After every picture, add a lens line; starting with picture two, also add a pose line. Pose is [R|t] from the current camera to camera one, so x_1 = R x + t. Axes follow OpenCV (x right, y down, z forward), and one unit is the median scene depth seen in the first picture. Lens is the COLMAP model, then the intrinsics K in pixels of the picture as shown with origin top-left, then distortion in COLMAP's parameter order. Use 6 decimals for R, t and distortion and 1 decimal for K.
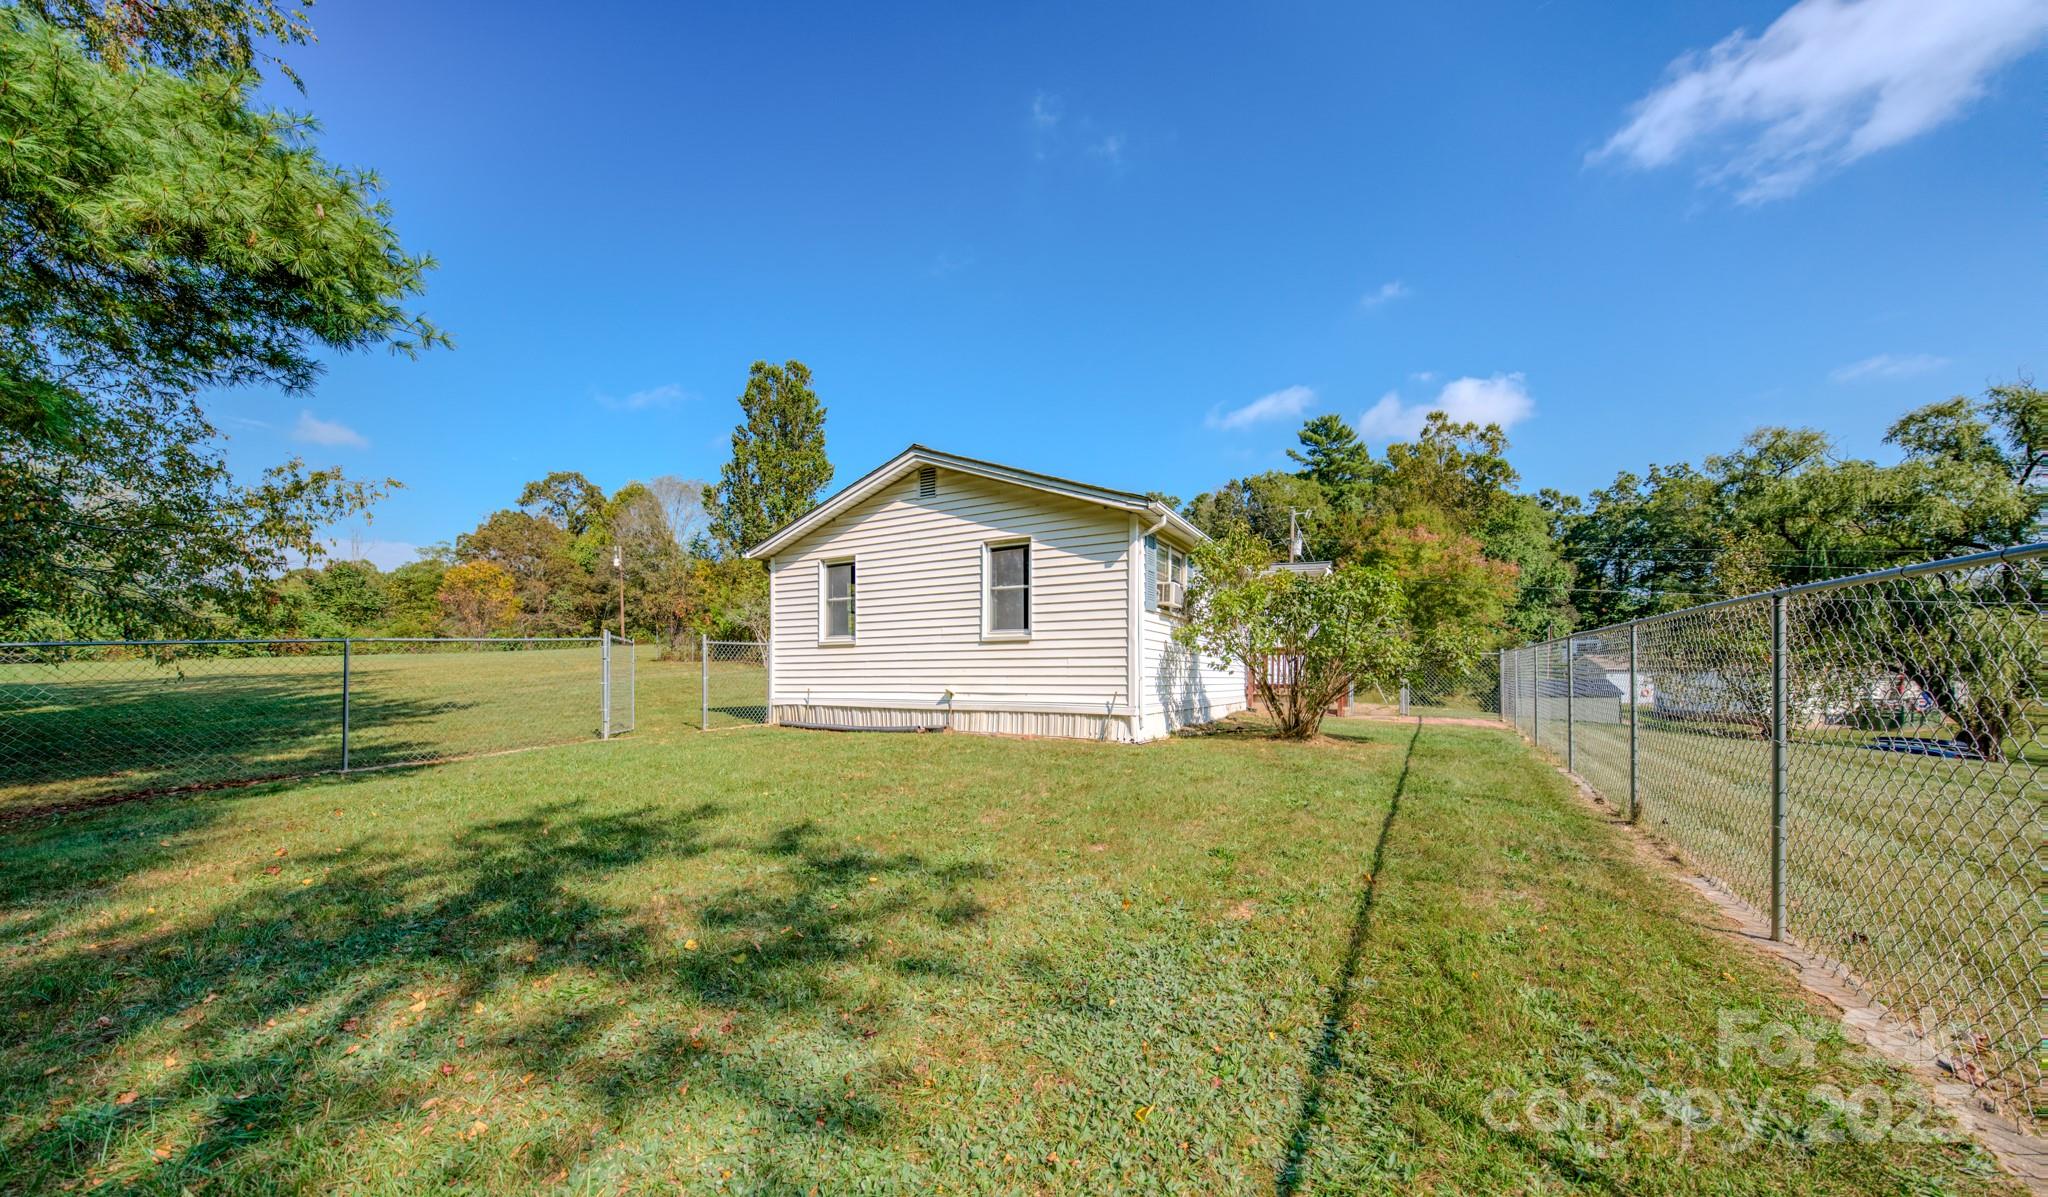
lens RADIAL K [[693.0, 0, 1013.7], [0, 693.0, 686.4], [0, 0, 1]] dist [-0.018437, 0.000265]
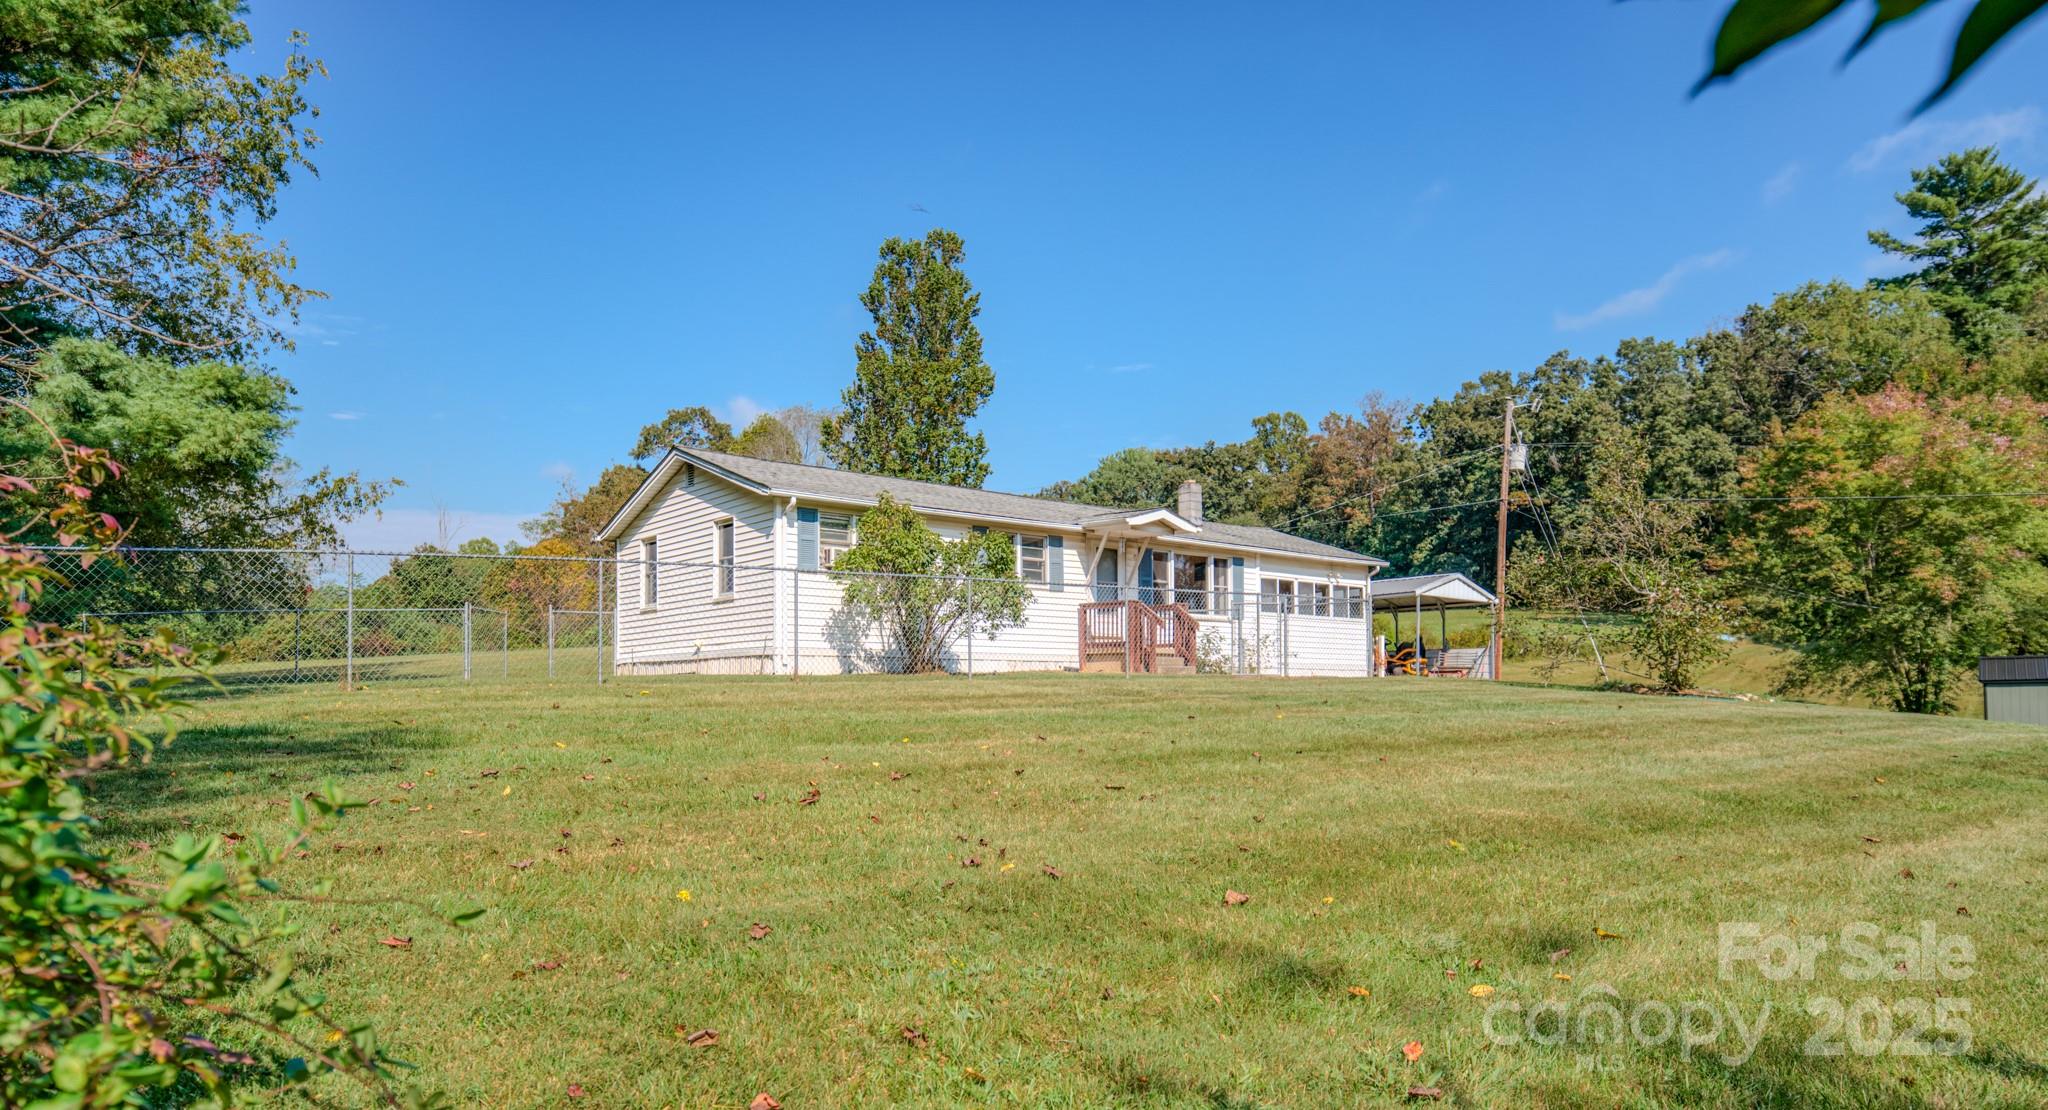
lens RADIAL K [[1235.0, 0, 1030.7], [0, 1235.0, 696.0], [0, 0, 1]] dist [0.025701, -0.007891]
pose [[0.935306, -0.008706, -0.353732, 0.233216], [0.003493, 0.999876, -0.015373, 0.025568], [0.353822, 0.013143, 0.935221, -0.158944]]
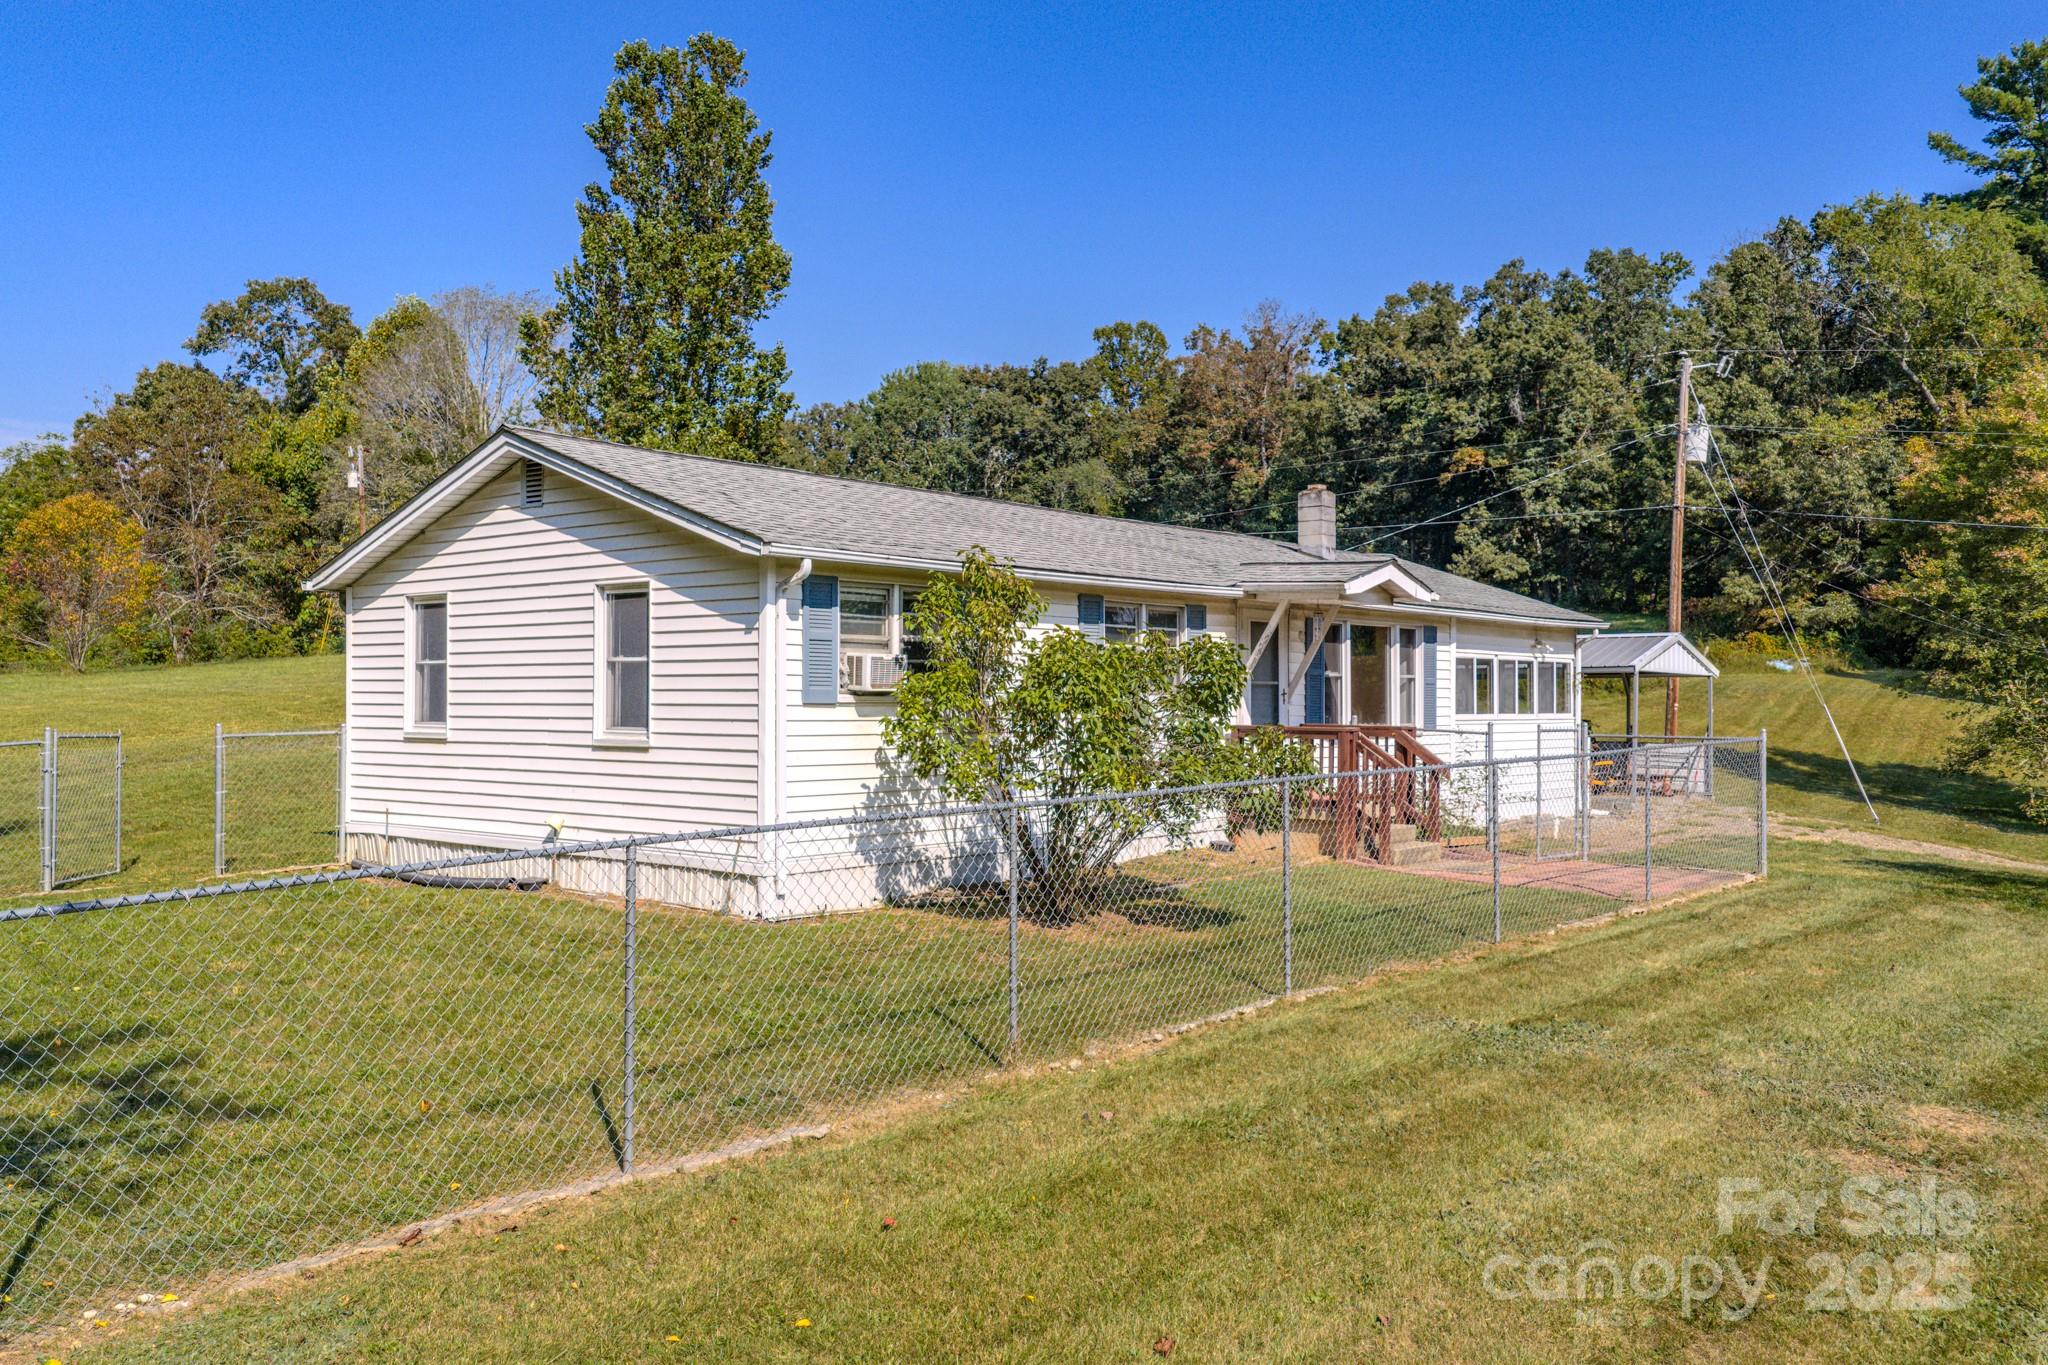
lens RADIAL K [[1677.8, 0, 1016.5], [0, 1677.8, 691.4], [0, 0, 1]] dist [0.020585, -0.040656]
pose [[0.981457, 0.000328, -0.191681, 0.113561], [-0.002791, 0.999917, -0.012577, -0.017567], [0.191661, 0.012879, 0.981377, -0.074725]]
